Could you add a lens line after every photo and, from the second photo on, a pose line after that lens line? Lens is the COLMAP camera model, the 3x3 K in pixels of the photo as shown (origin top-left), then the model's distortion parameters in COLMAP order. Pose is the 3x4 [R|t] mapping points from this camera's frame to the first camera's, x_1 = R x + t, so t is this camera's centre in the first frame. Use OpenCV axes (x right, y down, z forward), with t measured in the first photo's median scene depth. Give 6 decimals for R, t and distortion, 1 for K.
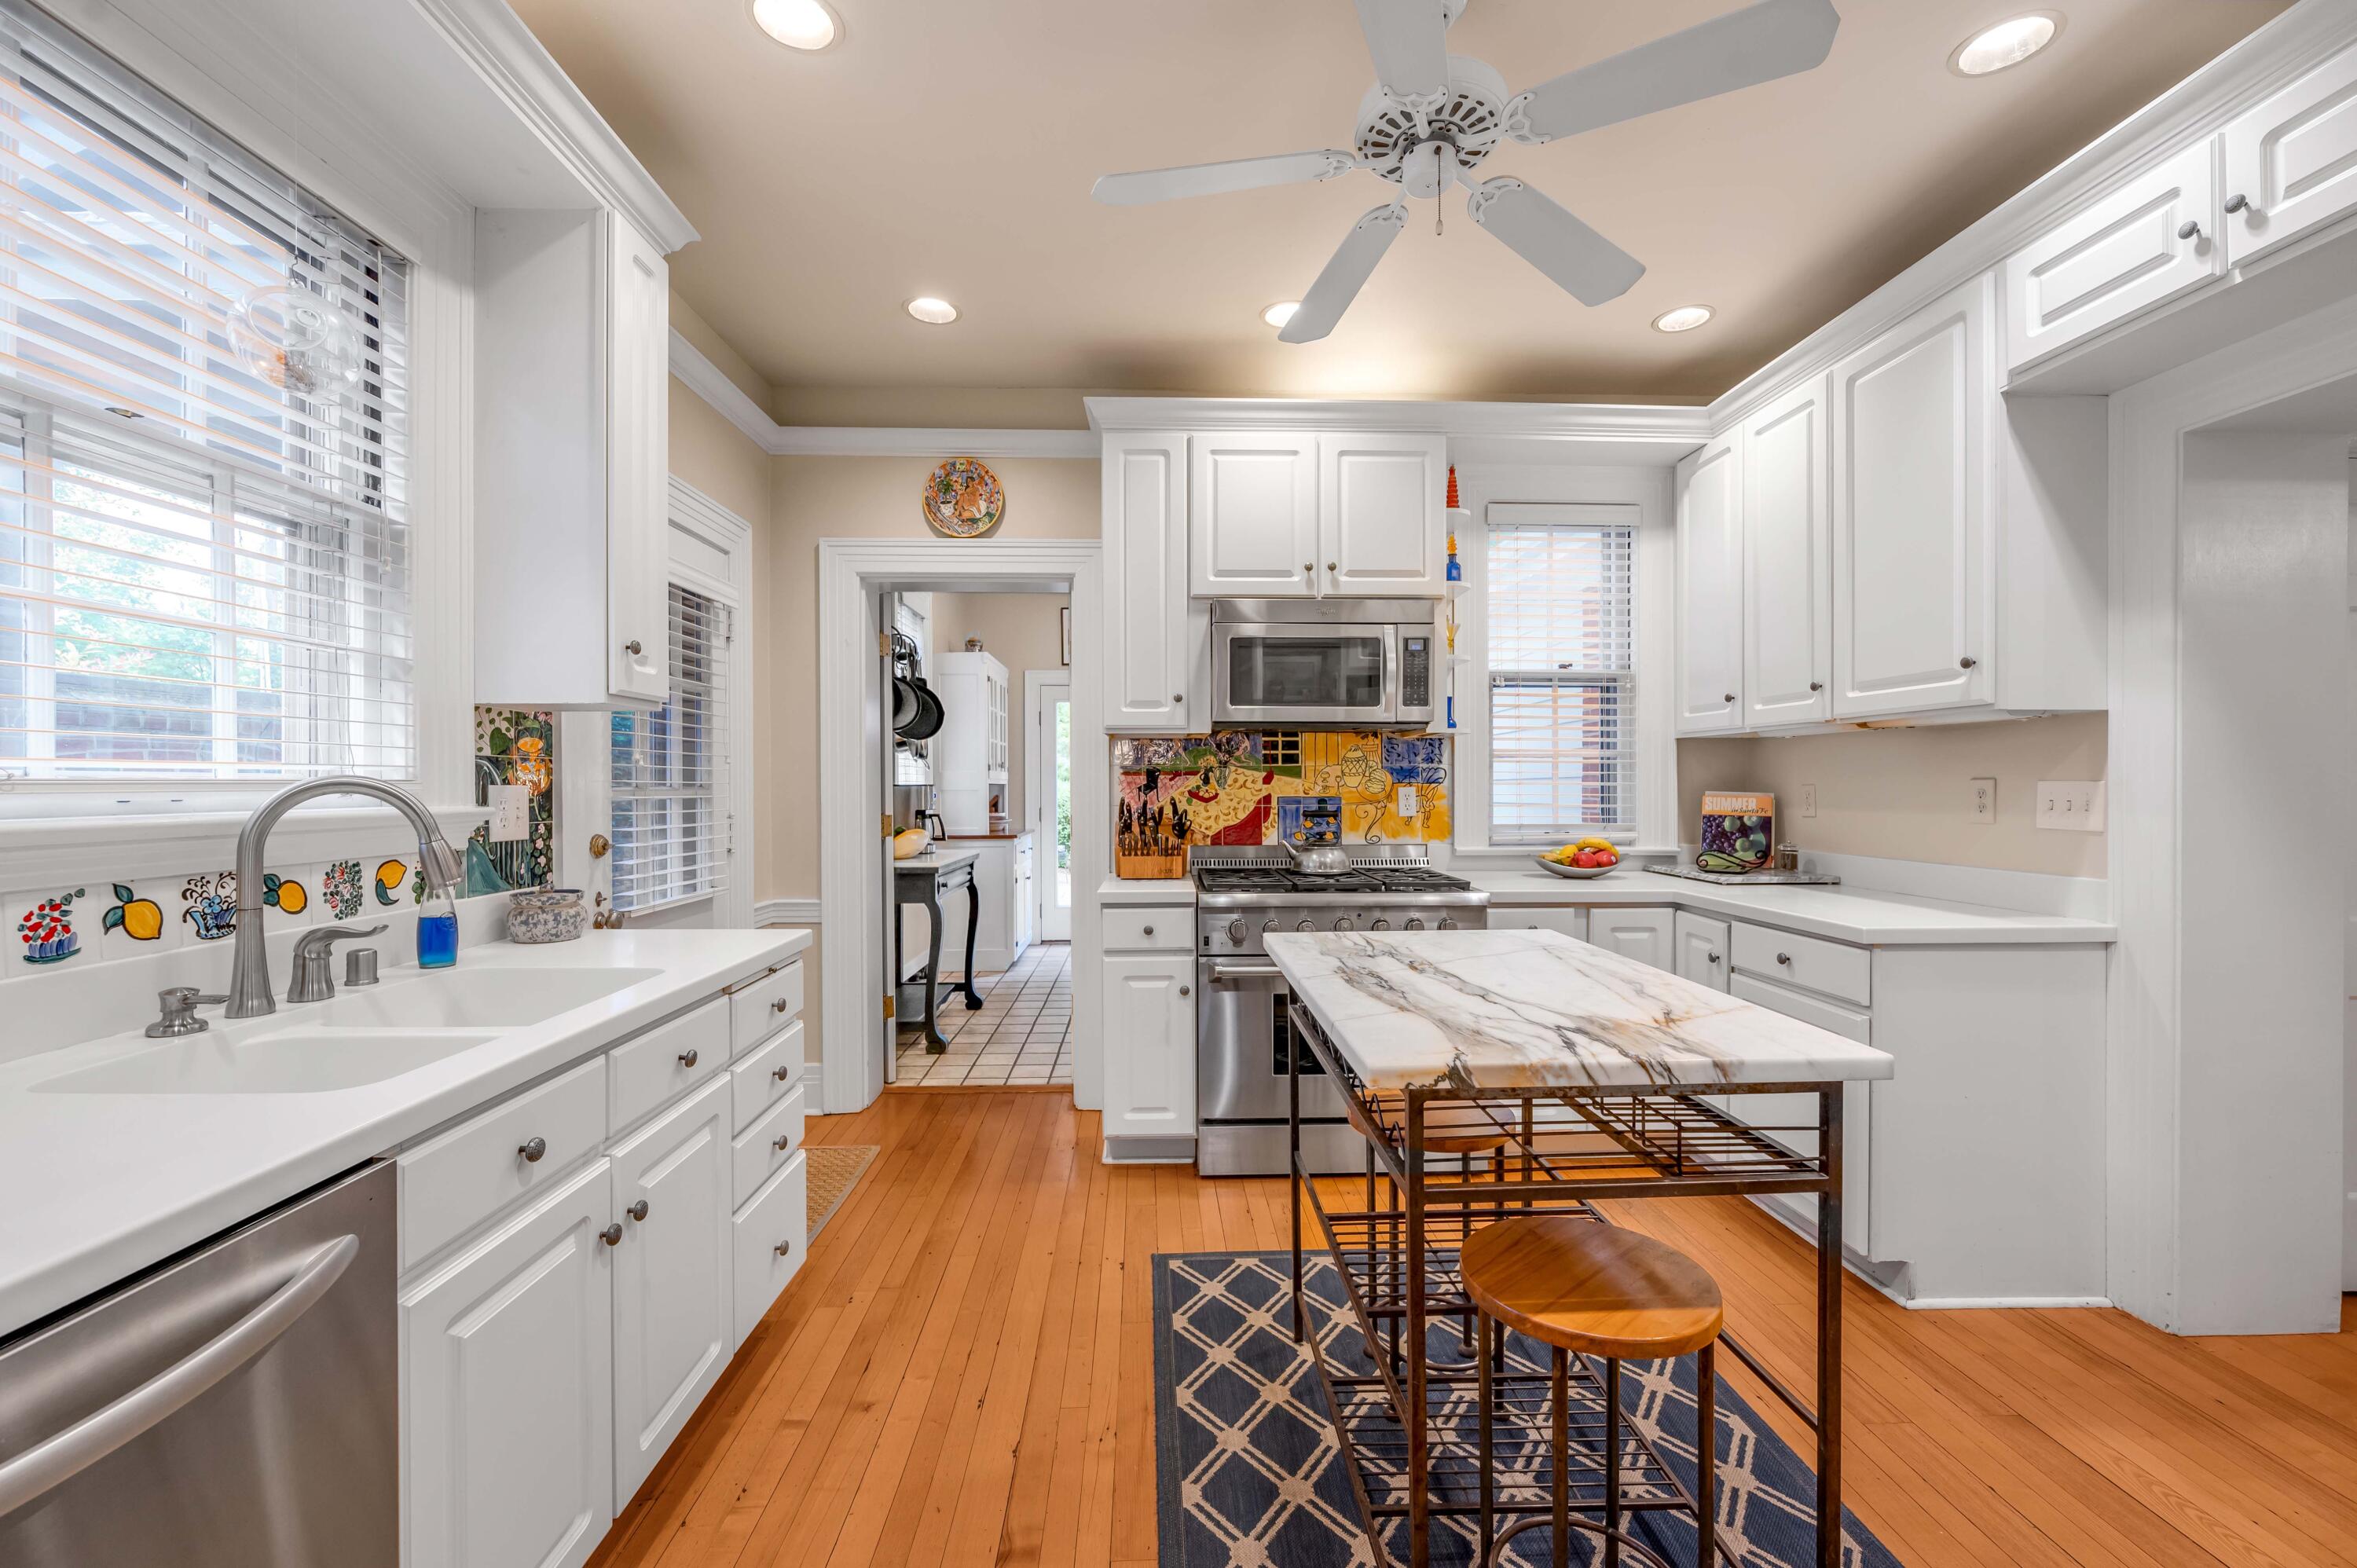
lens RADIAL K [[972.8, 0, 1181.9], [0, 972.8, 772.9], [0, 0, 1]] dist [-0.001918, -0.000126]
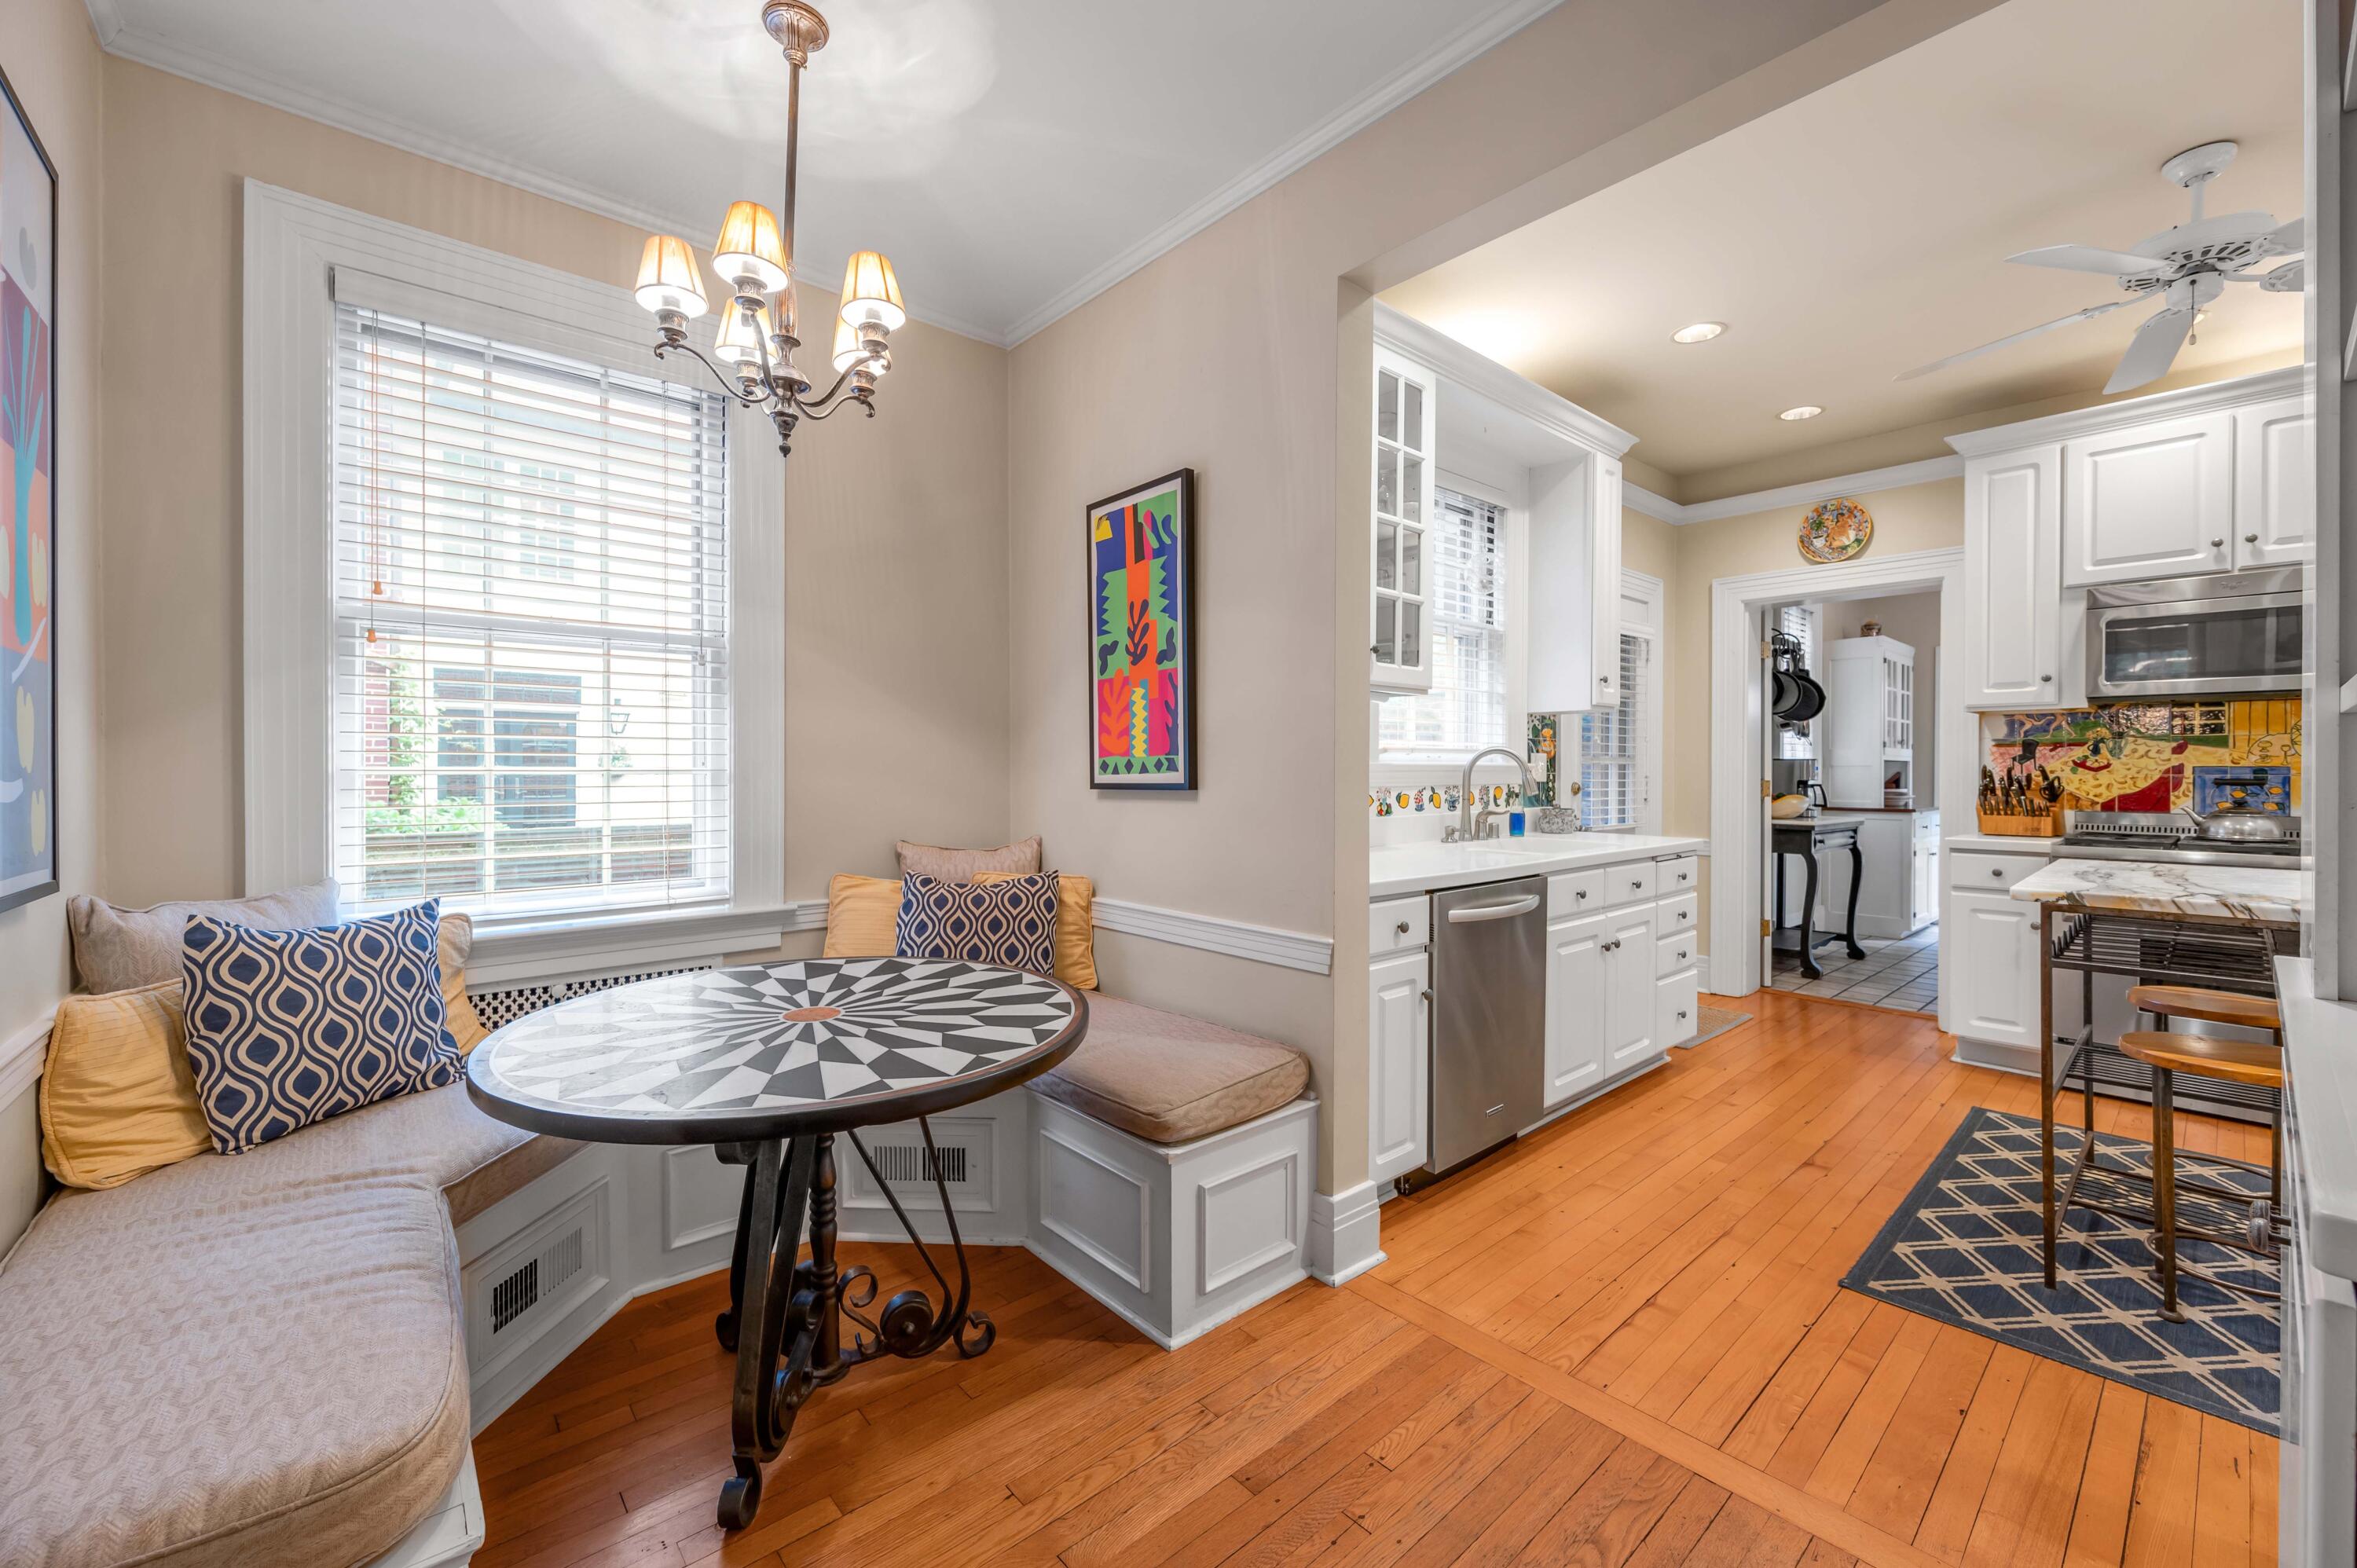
lens RADIAL K [[934.2, 0, 1171.6], [0, 934.2, 785.7], [0, 0, 1]] dist [-0.010613, 0.000482]
pose [[0.633480, 0.019172, -0.773521, 0.209638], [0.004694, 0.999579, 0.028619, 0.014911], [0.773745, -0.021760, 0.633124, -0.543355]]
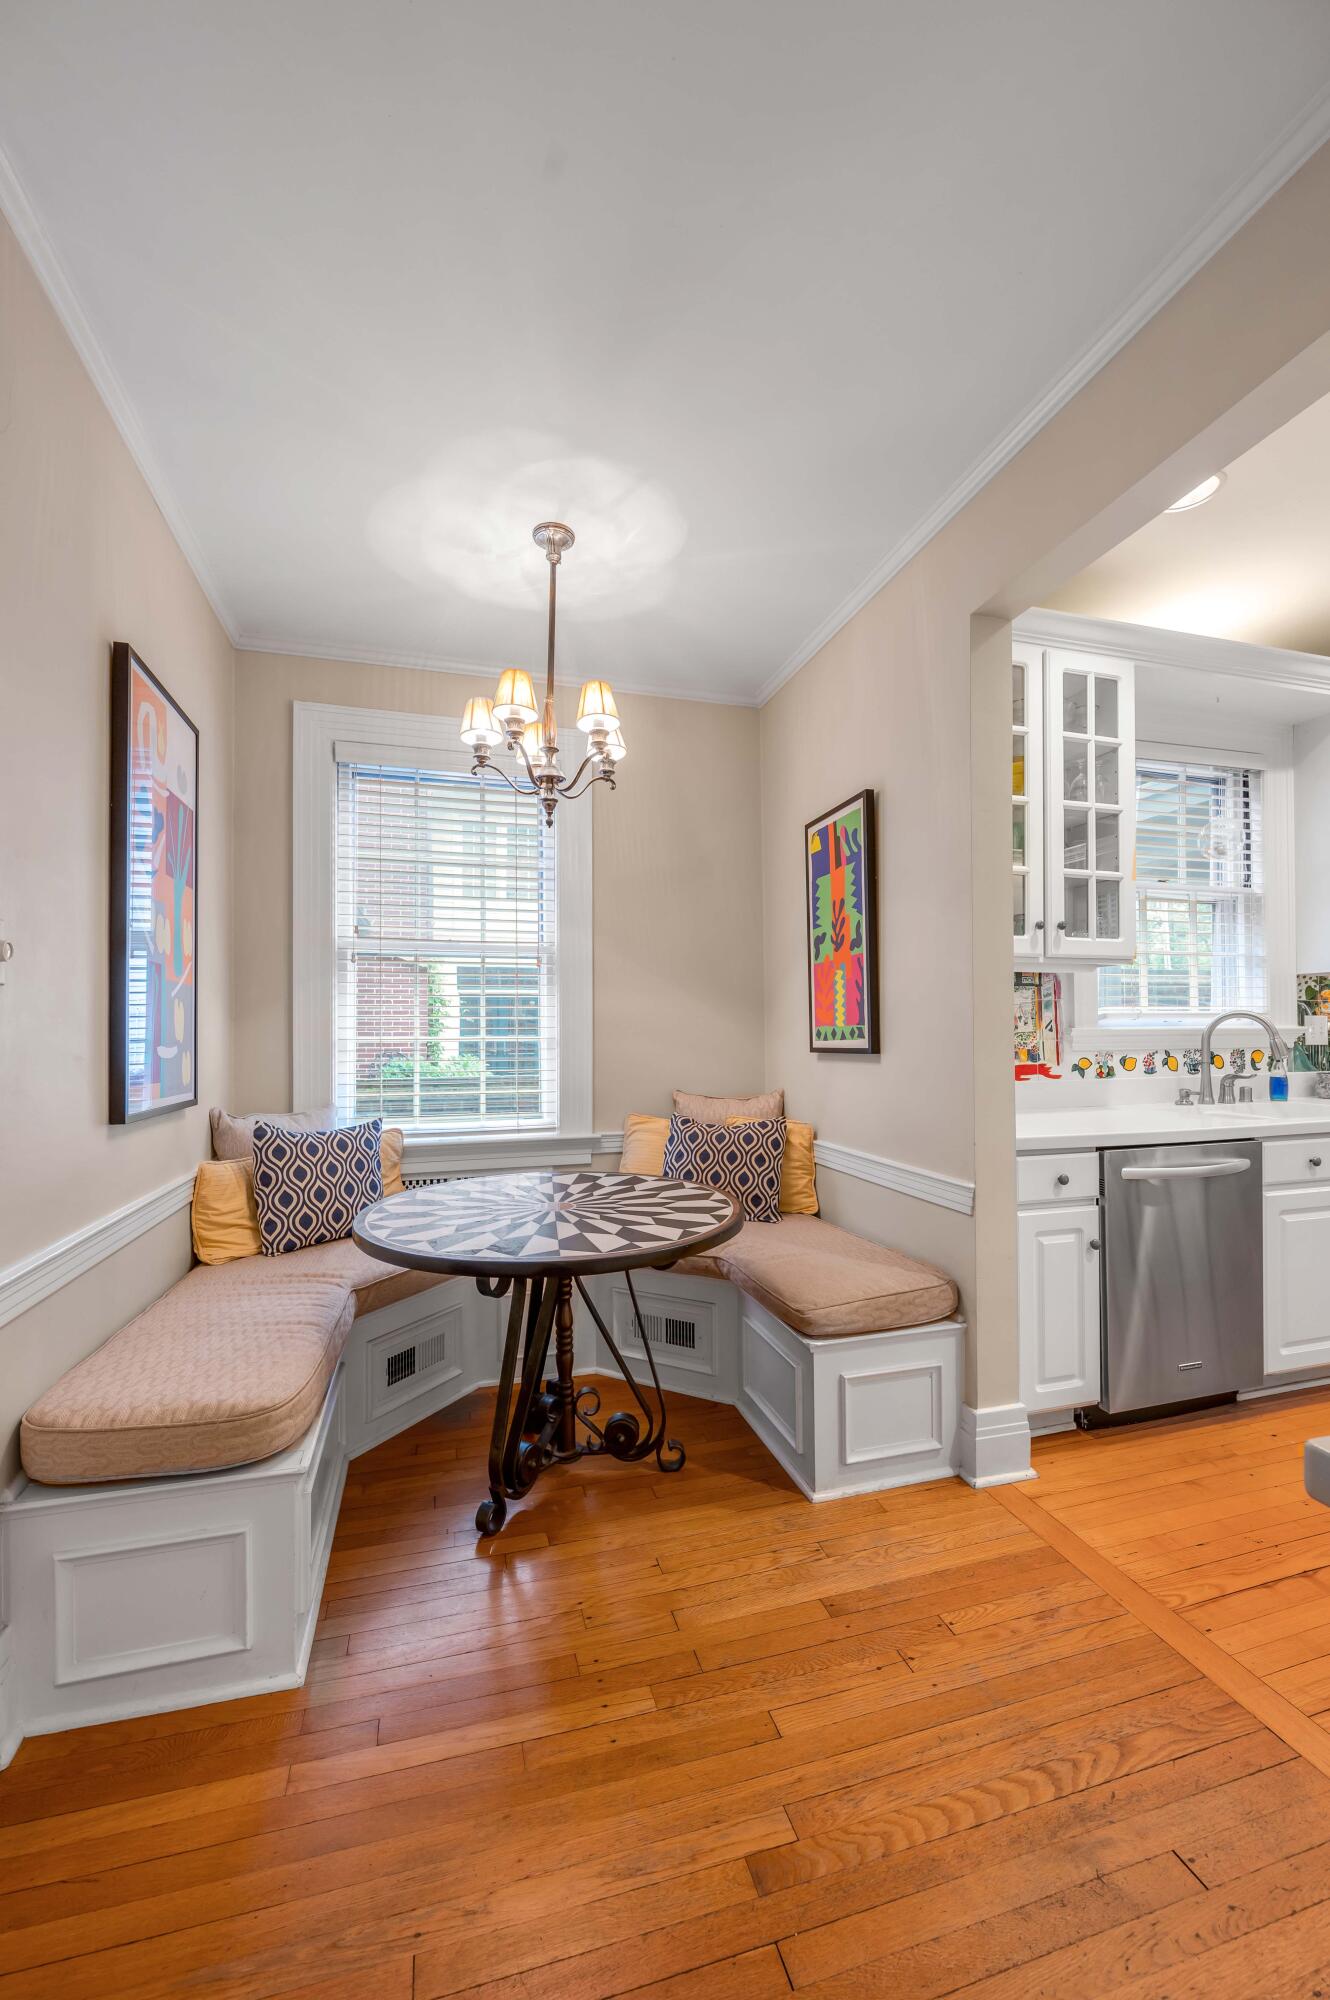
lens RADIAL K [[795.9, 0, 662.6], [0, 795.9, 1033.6], [0, 0, 1]] dist [-0.015086, -0.000031]
pose [[0.245536, 0.005160, -0.969374, 0.344445], [0.015388, 0.999839, 0.009220, 0.009846], [0.969265, -0.017180, 0.245417, -0.436377]]
